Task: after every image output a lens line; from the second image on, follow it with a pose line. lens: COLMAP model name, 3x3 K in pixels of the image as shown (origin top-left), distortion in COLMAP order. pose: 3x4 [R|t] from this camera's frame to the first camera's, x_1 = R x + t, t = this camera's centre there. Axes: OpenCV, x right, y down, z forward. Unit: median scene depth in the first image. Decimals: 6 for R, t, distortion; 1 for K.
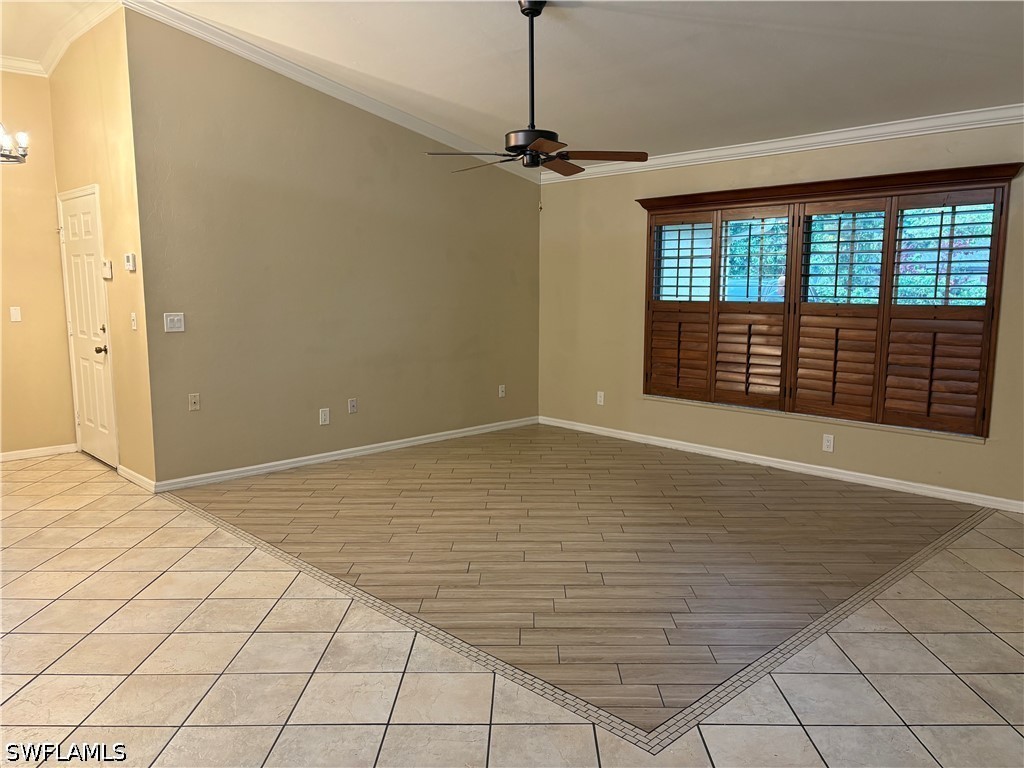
lens RADIAL K [[768.2, 0, 512.0], [0, 768.2, 384.0], [0, 0, 1]] dist [0.043291, -0.050698]
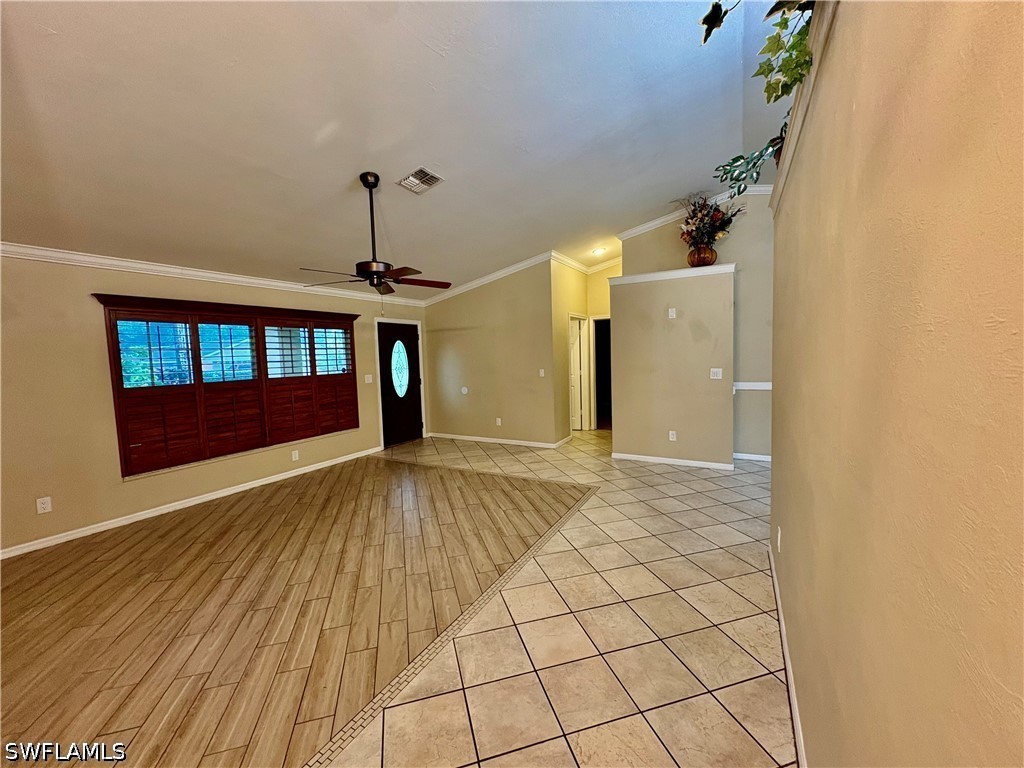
lens RADIAL K [[407.9, 0, 512.0], [0, 407.9, 384.0], [0, 0, 1]] dist [0.002931, 0.000418]
pose [[-0.287924, -0.060232, 0.955757, -0.740260], [0.158816, 0.981197, 0.109679, -0.130308], [-0.944392, 0.183369, -0.272945, 0.912885]]
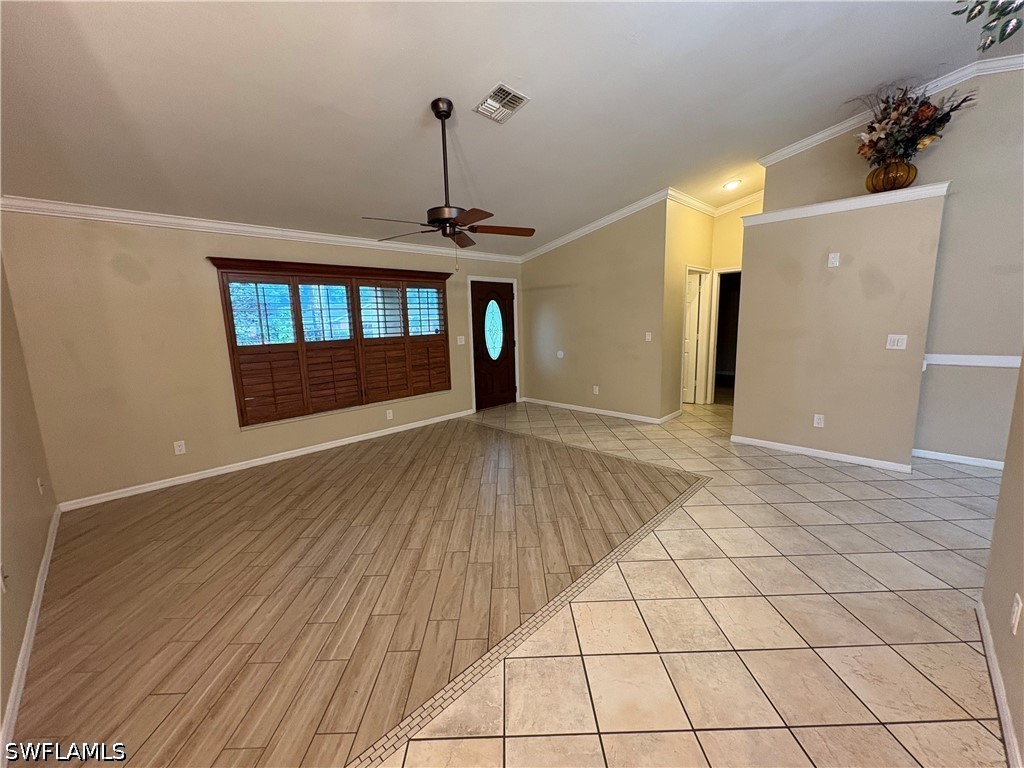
lens RADIAL K [[407.9, 0, 512.0], [0, 407.9, 384.0], [0, 0, 1]] dist [0.002931, 0.000418]
pose [[-0.028466, -0.157704, 0.987076, -0.637651], [0.161478, 0.973781, 0.160236, -0.120967], [-0.986466, 0.163952, -0.002254, 0.854058]]
